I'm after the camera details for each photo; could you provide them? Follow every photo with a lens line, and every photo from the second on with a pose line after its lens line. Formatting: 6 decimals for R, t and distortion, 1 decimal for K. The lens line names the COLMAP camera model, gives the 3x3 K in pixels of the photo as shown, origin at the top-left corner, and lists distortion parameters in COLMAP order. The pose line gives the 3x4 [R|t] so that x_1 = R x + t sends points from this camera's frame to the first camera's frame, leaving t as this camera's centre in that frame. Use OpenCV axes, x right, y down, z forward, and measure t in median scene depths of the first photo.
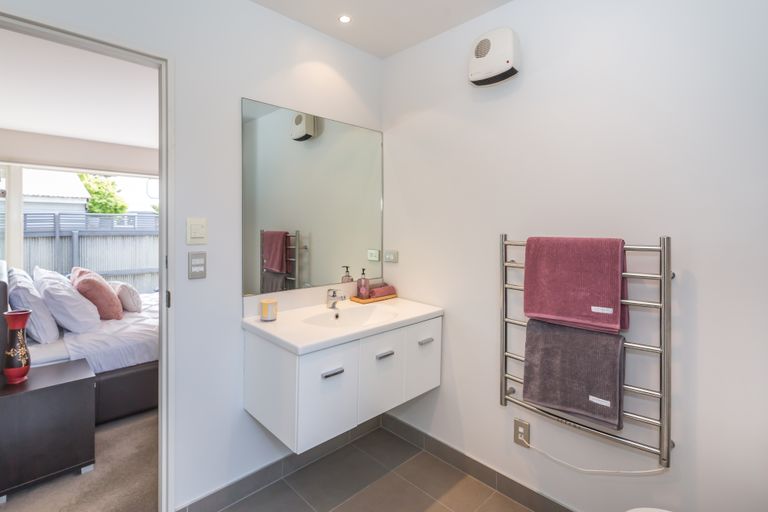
lens RADIAL K [[367.3, 0, 381.8], [0, 367.3, 239.9], [0, 0, 1]] dist [-0.002082, -0.000378]
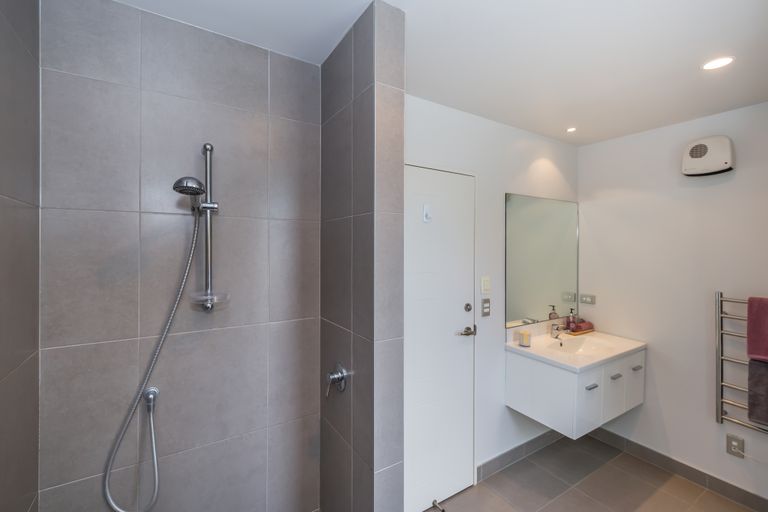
lens RADIAL K [[334.2, 0, 384.0], [0, 334.2, 256.0], [0, 0, 1]] dist [0.000425, -0.000614]
pose [[0.977034, 0.009184, -0.212887, -0.572404], [-0.011518, 0.999886, -0.009723, -0.116660], [0.212773, 0.011952, 0.977029, -0.414882]]
